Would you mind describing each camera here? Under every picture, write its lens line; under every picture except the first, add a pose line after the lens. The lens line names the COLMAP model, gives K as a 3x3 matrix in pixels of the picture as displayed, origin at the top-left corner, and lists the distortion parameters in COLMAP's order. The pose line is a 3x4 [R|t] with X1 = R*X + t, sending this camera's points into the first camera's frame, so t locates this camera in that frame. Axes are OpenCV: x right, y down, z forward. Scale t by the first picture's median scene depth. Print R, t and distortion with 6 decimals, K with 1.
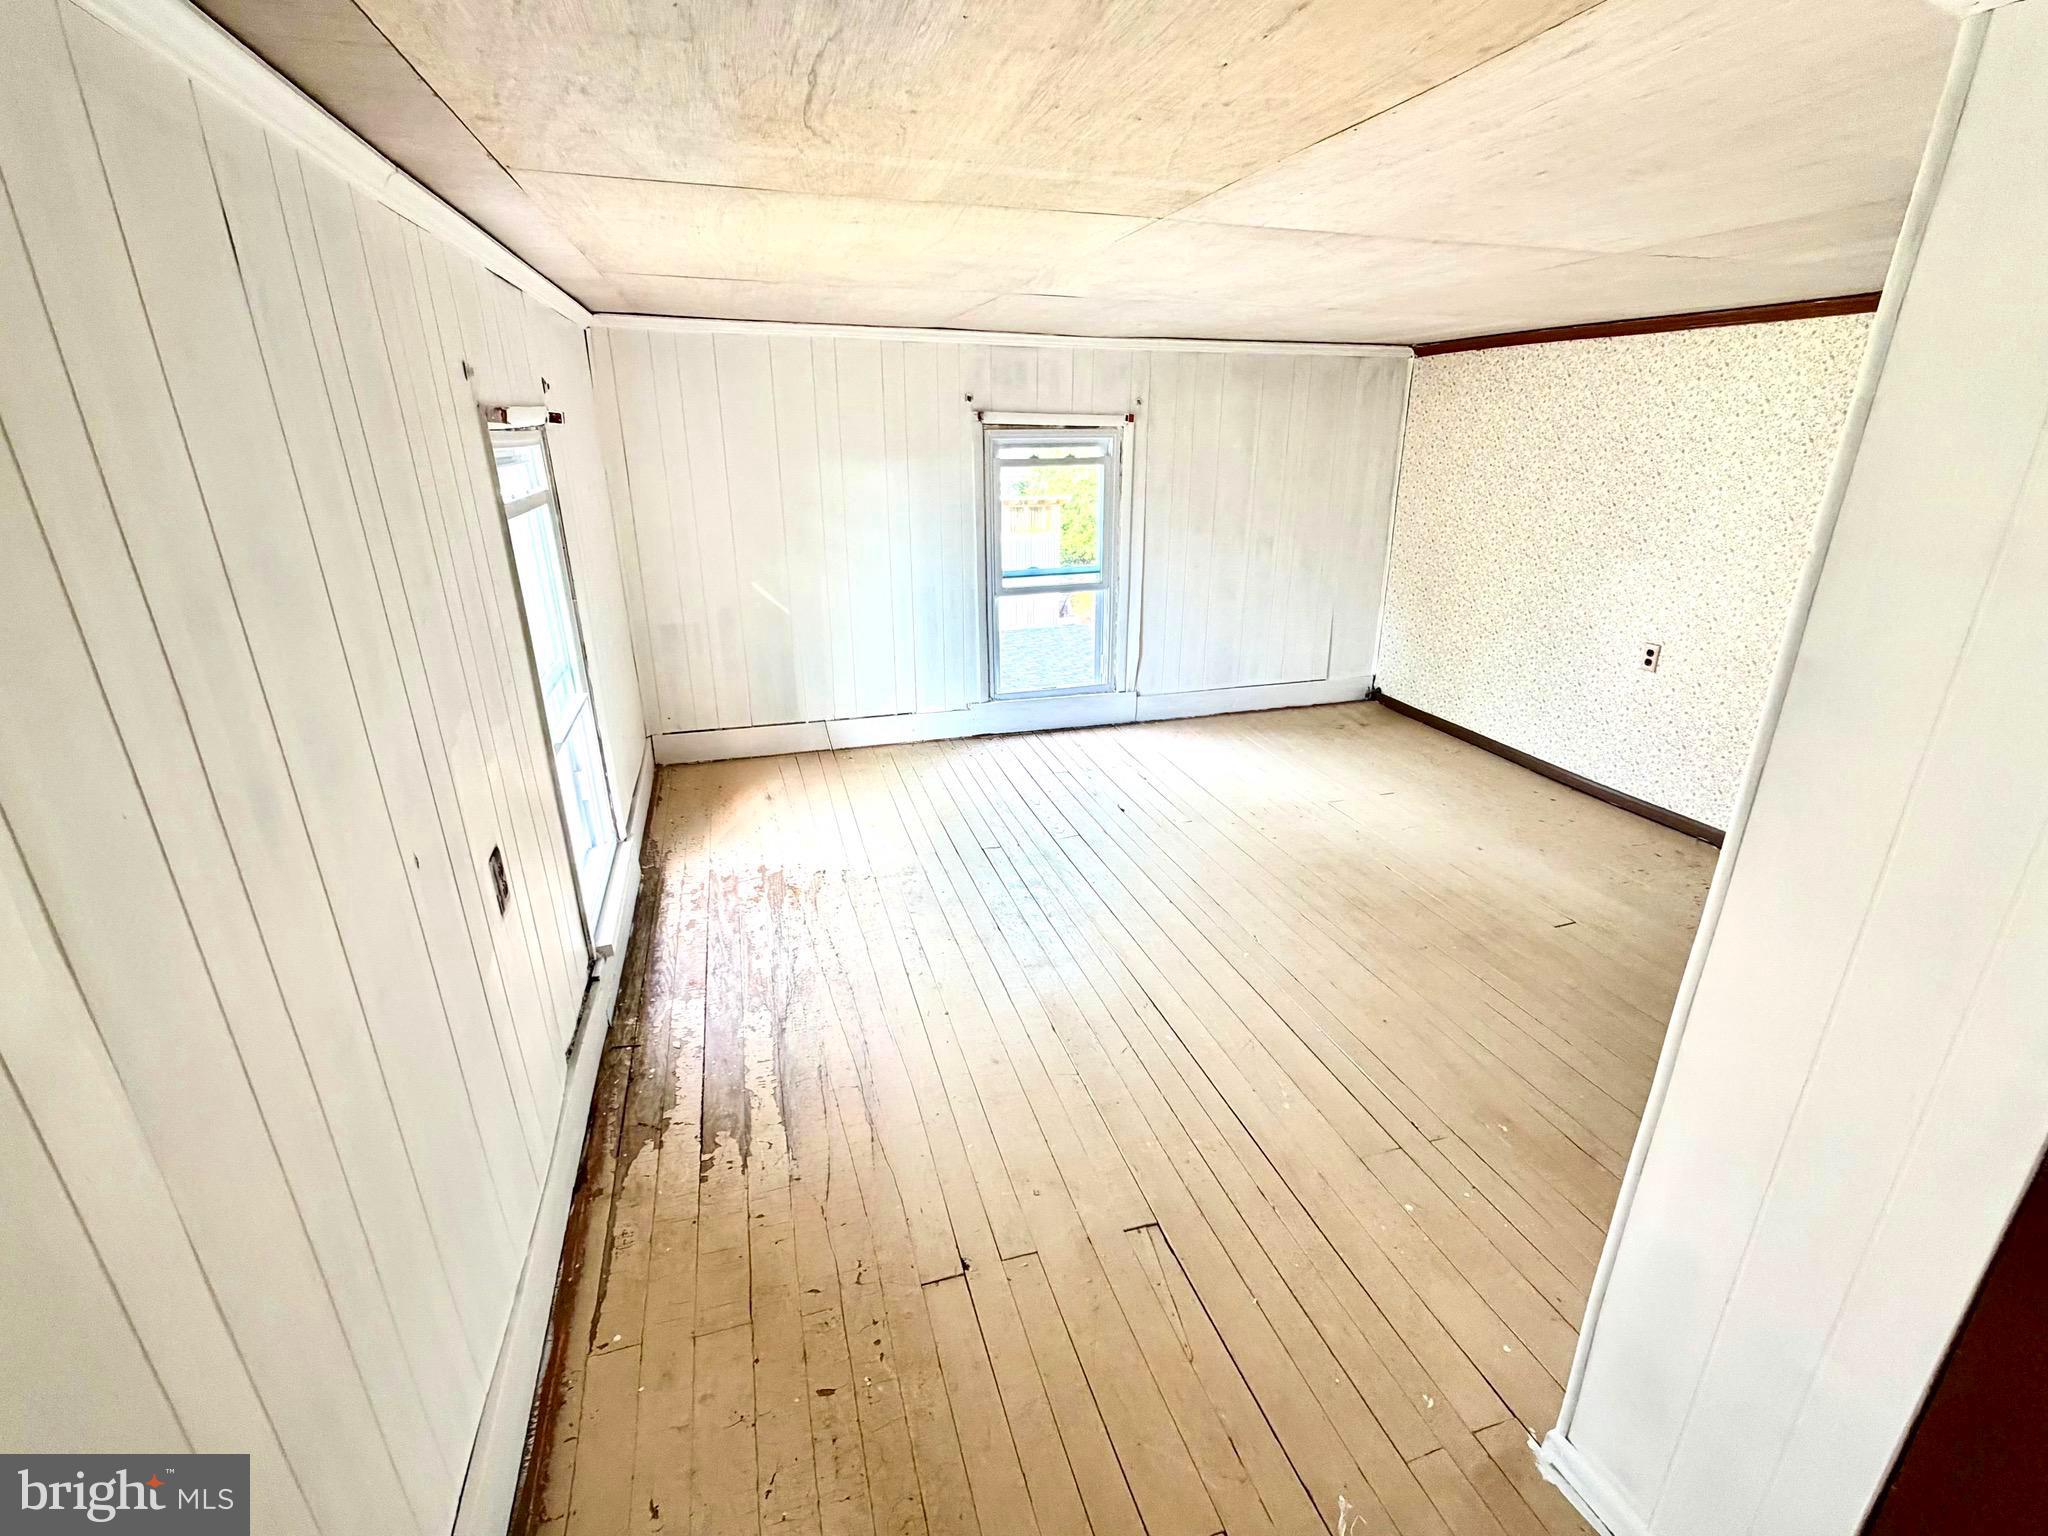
lens RADIAL K [[934.0, 0, 1024.0], [0, 934.0, 768.0], [0, 0, 1]] dist [-0.001635, -0.000362]
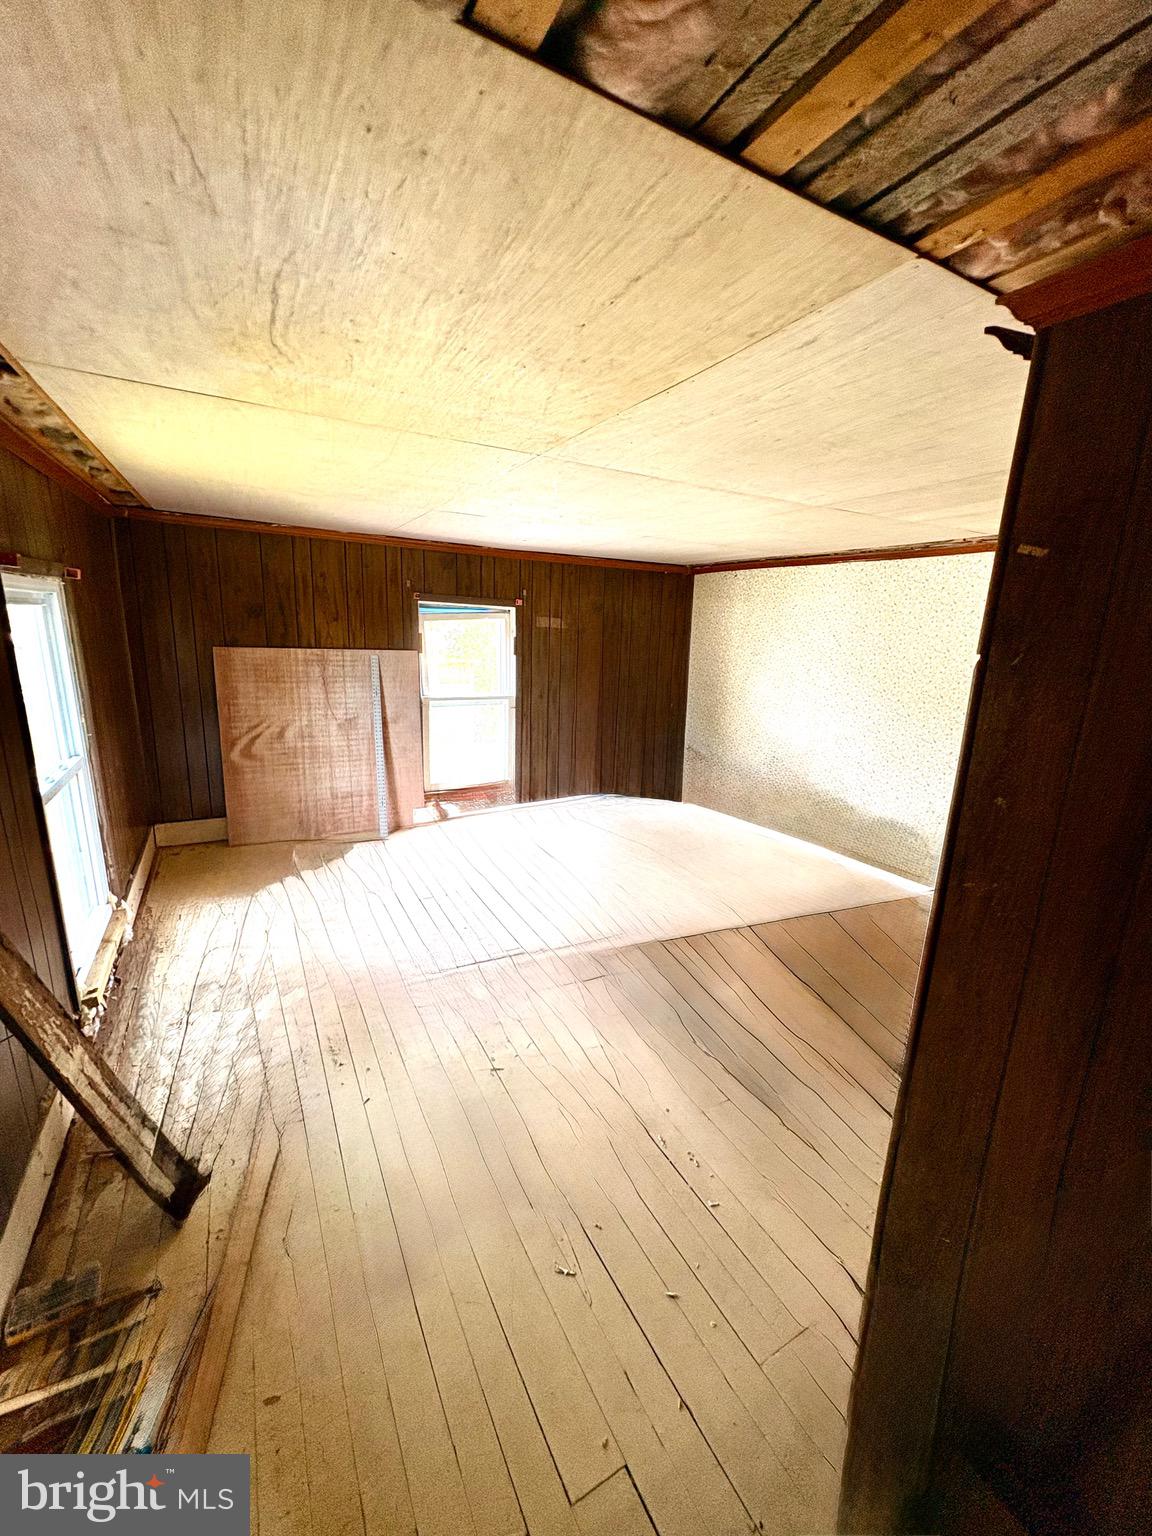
lens RADIAL K [[605.8, 0, 576.0], [0, 605.8, 768.0], [0, 0, 1]] dist [0.000018, -0.000177]
pose [[0.979463, -0.011826, 0.201279, 0.007833], [0.037024, 0.991853, -0.121893, 0.029277], [-0.198198, 0.126841, 0.971920, 0.163539]]
